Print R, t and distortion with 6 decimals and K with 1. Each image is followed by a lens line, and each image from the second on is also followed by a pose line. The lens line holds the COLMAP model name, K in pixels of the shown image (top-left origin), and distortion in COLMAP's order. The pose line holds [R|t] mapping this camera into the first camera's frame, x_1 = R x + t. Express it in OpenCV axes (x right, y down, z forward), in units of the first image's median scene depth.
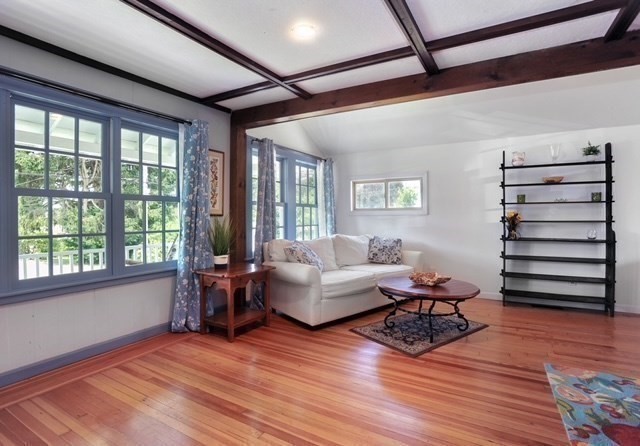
lens RADIAL K [[321.4, 0, 314.0], [0, 321.4, 216.2], [0, 0, 1]] dist [-0.069510, 0.025866]
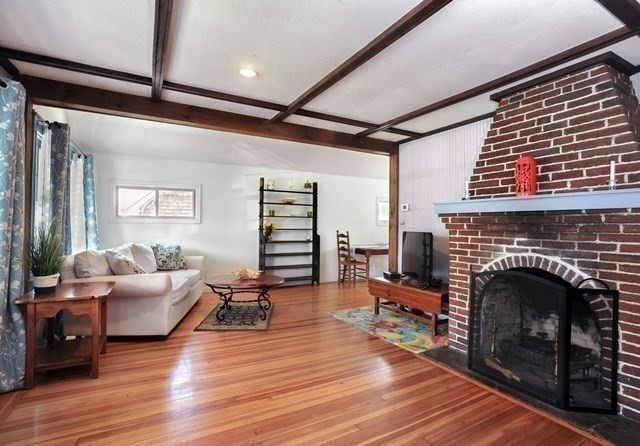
lens RADIAL K [[321.4, 0, 314.0], [0, 321.4, 216.2], [0, 0, 1]] dist [-0.069510, 0.025866]
pose [[0.531262, 0.032566, 0.846582, -0.504051], [-0.010541, 0.999438, -0.031831, 0.002333], [-0.847142, 0.007987, 0.531306, 0.077558]]
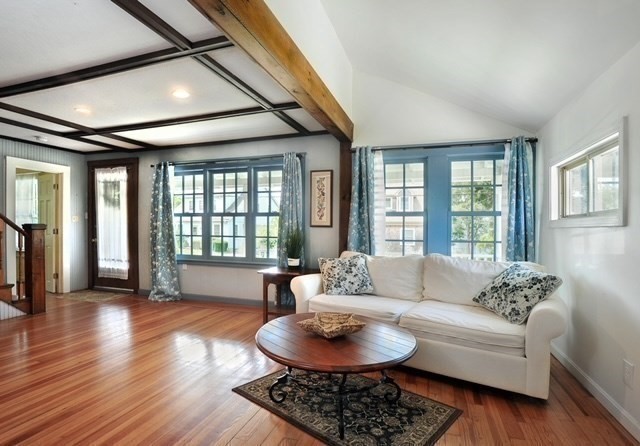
lens RADIAL K [[321.6, 0, 304.0], [0, 321.6, 224.7], [0, 0, 1]] dist [-0.035229, 0.000892]
pose [[0.226428, -0.008589, -0.973990, 0.836354], [-0.014403, 0.999822, -0.012165, 0.007280], [0.973921, 0.016783, 0.226264, 0.685567]]
